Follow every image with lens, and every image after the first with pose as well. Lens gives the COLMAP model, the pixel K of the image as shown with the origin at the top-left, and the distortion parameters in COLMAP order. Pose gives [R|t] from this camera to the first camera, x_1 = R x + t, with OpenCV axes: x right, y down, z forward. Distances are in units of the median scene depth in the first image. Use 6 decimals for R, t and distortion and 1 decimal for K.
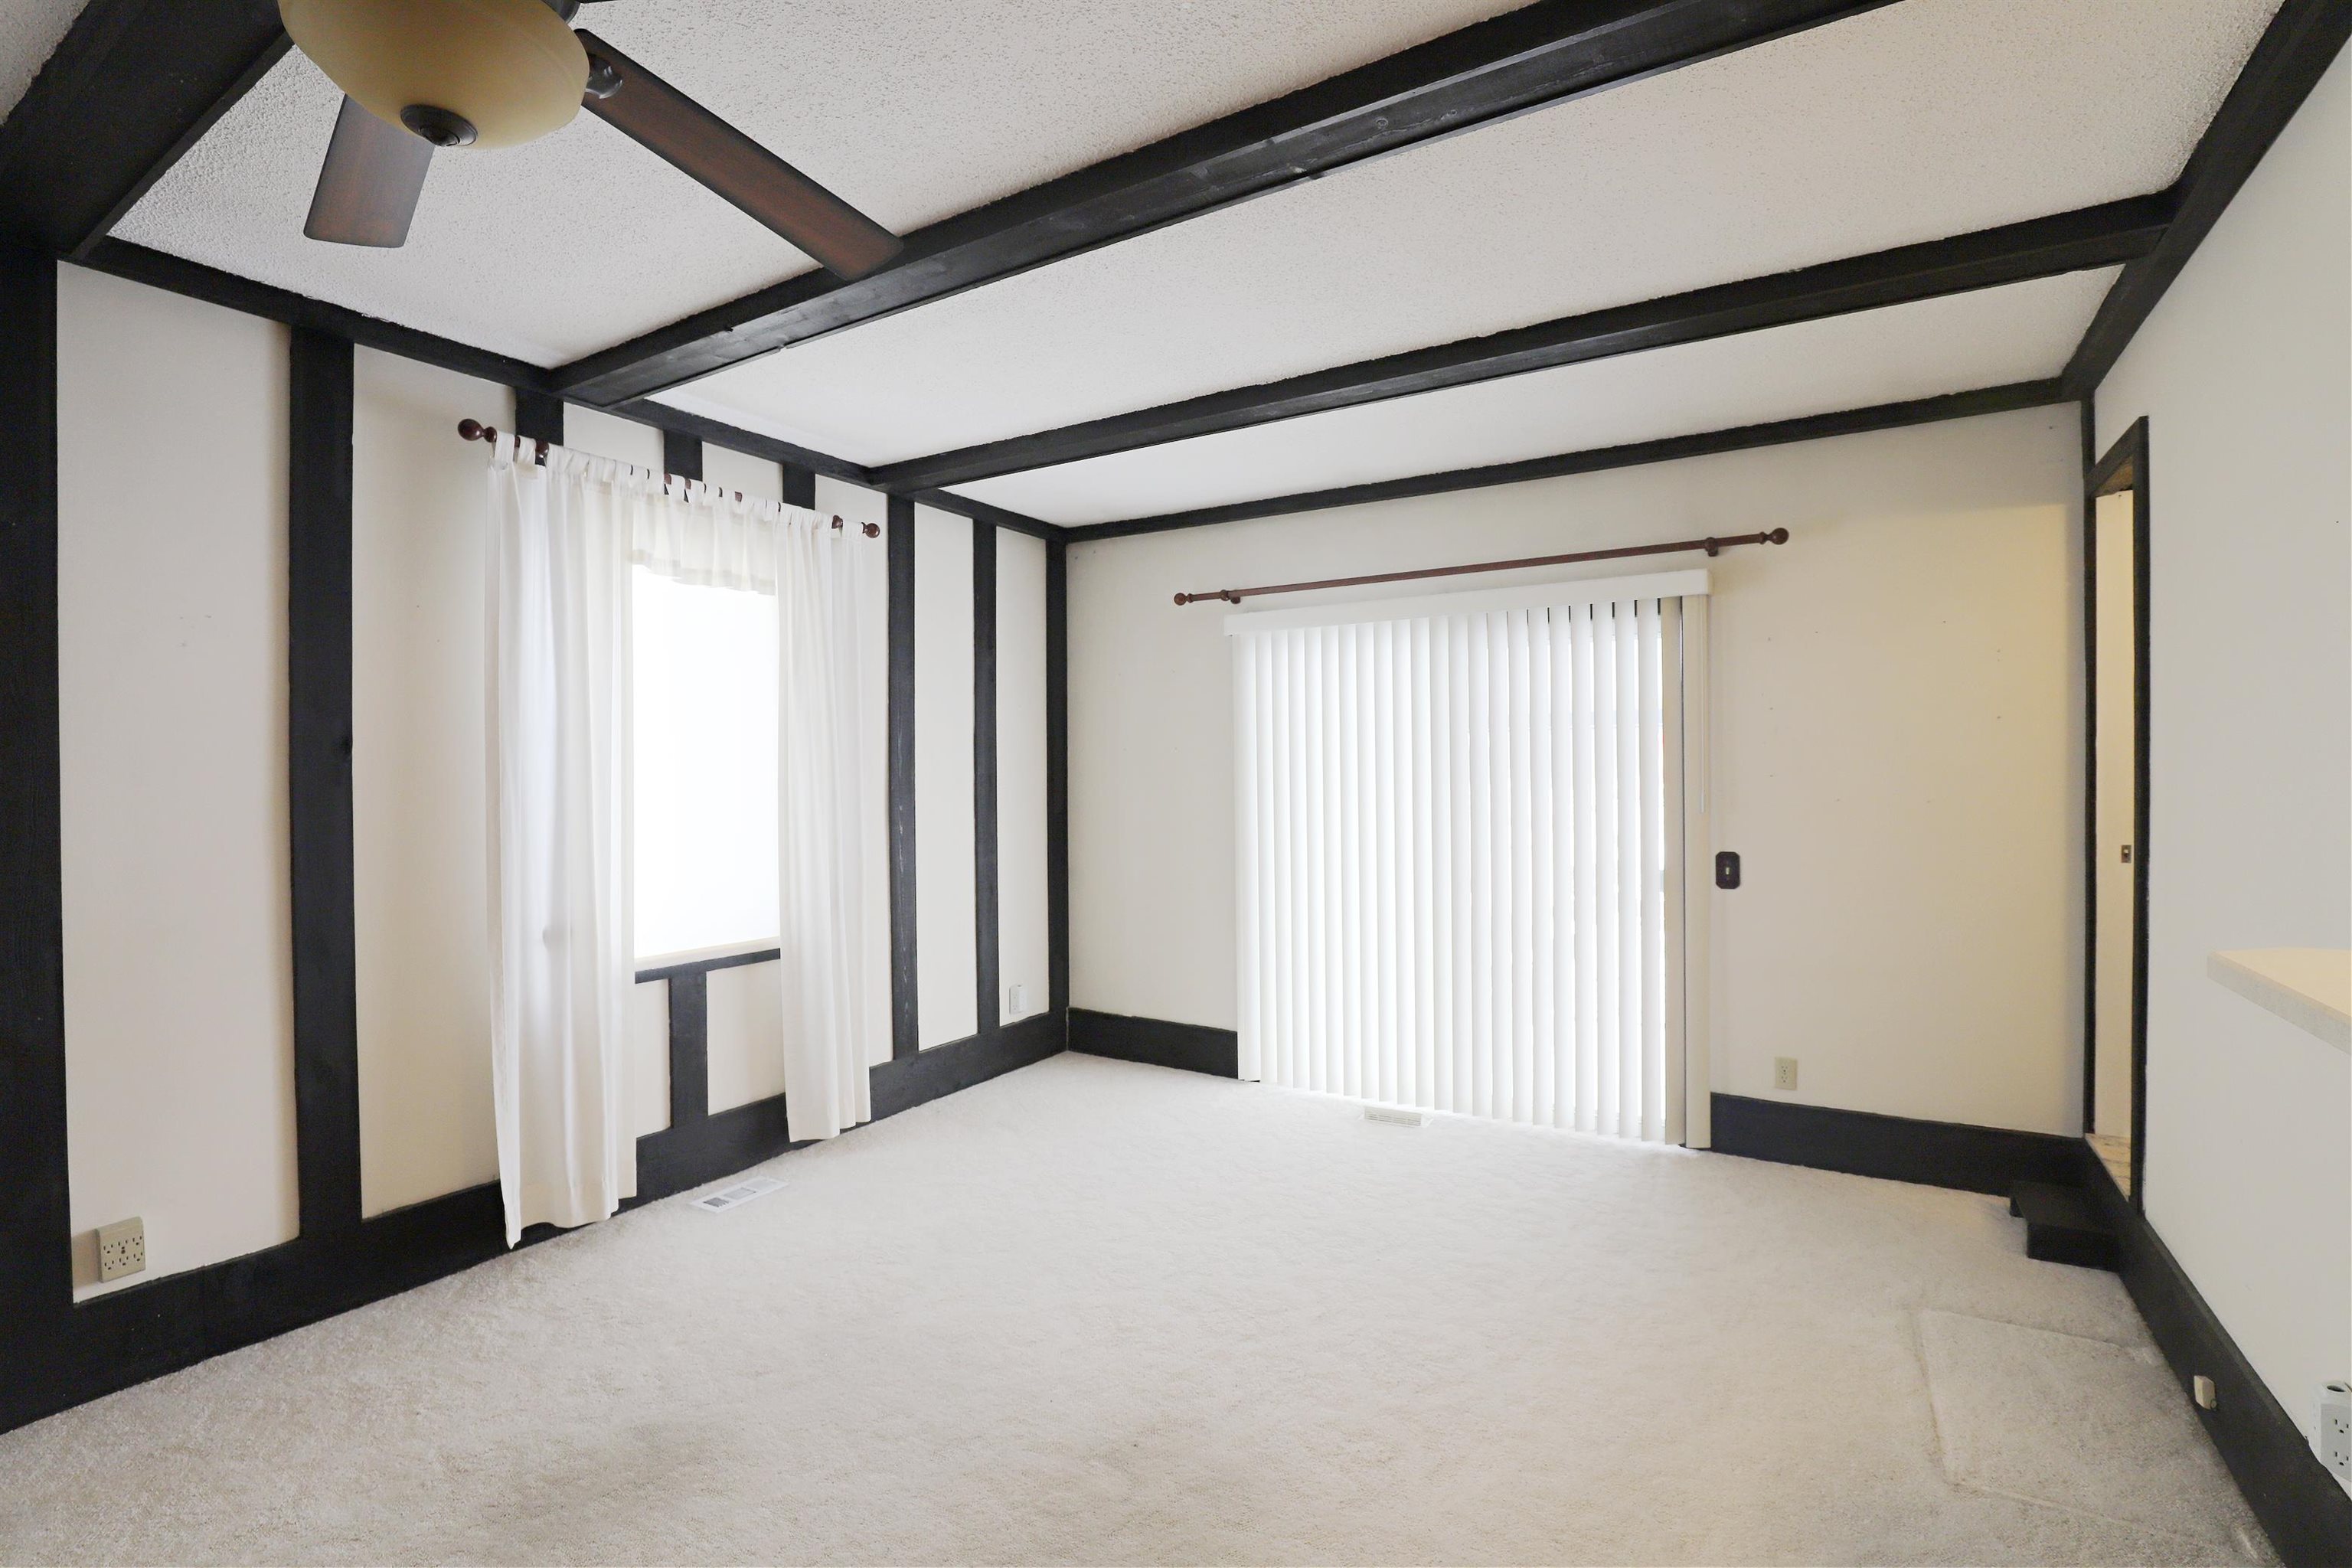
lens RADIAL K [[1112.9, 0, 1207.6], [0, 1112.9, 788.2], [0, 0, 1]] dist [-0.029354, 0.004862]
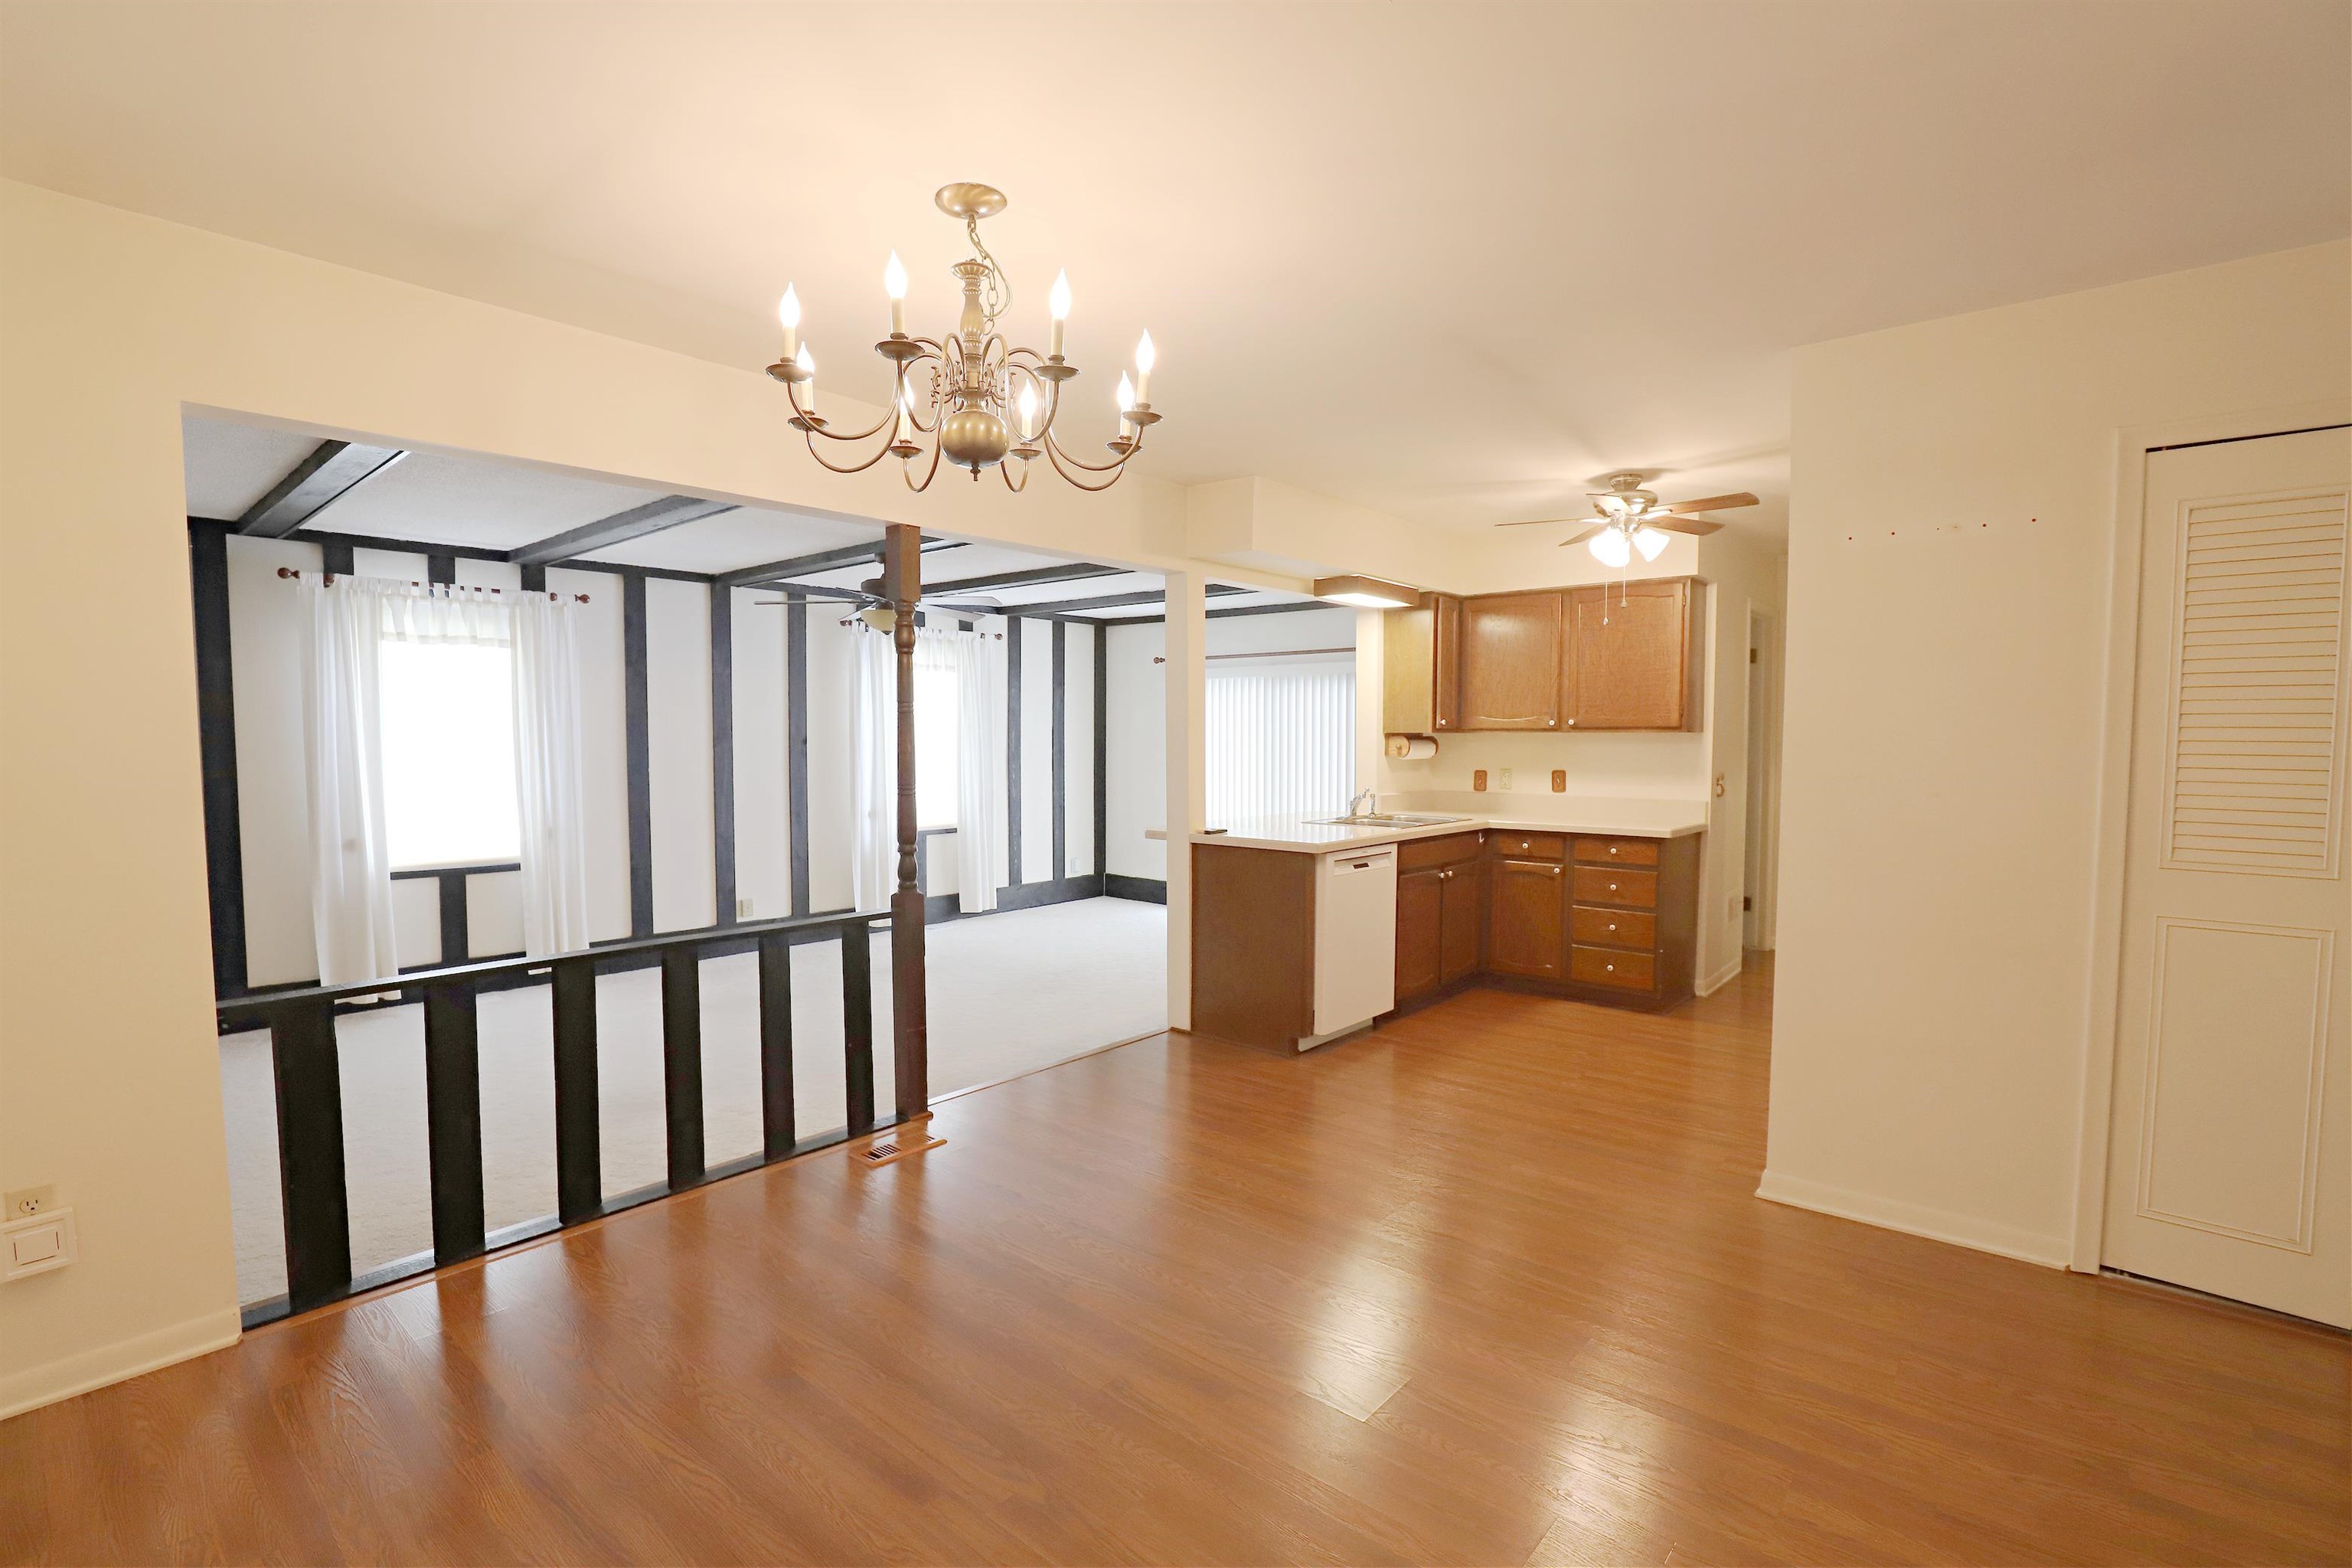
lens RADIAL K [[1112.9, 0, 1187.1], [0, 1112.9, 792.9], [0, 0, 1]] dist [-0.029354, 0.004862]
pose [[0.984035, 0.021106, -0.176721, 0.489928], [-0.013145, 0.998850, 0.046099, -0.038911], [0.177490, -0.043040, 0.983181, -1.179235]]
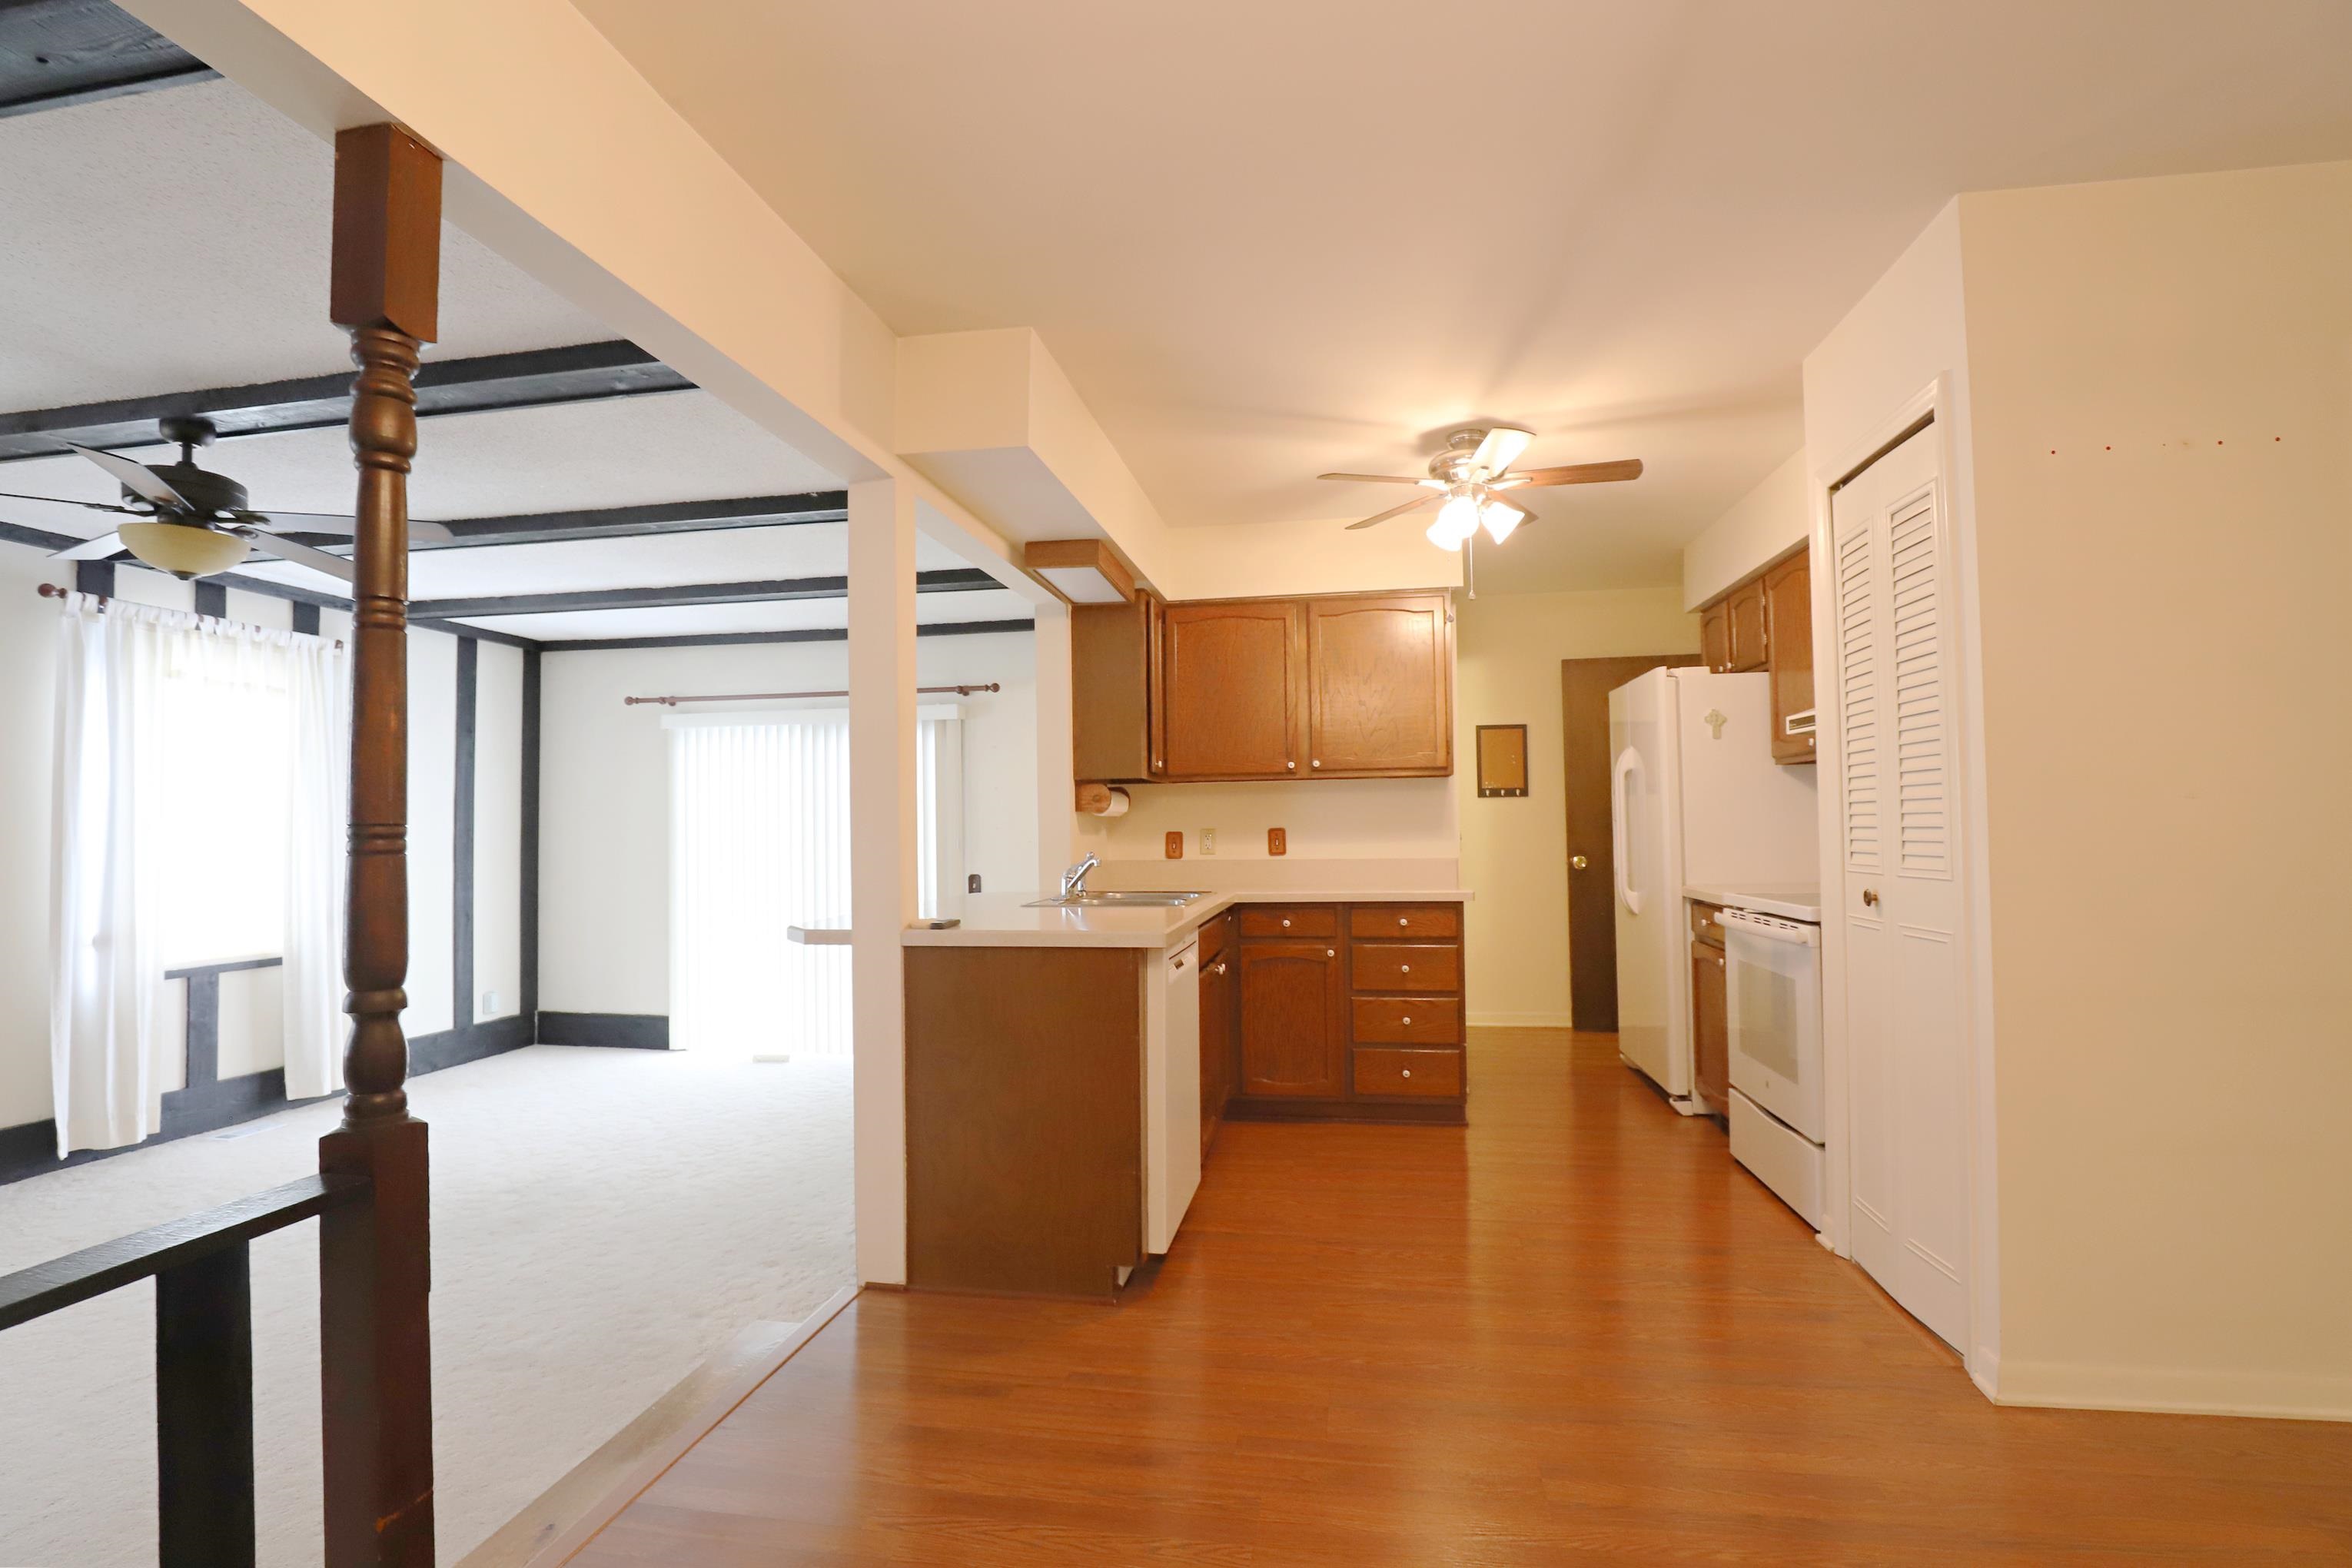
lens RADIAL K [[1112.9, 0, 1186.7], [0, 1112.9, 792.4], [0, 0, 1]] dist [-0.029354, 0.004862]
pose [[0.936153, 0.008844, 0.351483, 0.184305], [0.007192, 0.998993, -0.044293, 0.010644], [-0.351520, 0.043993, 0.935146, -0.668019]]
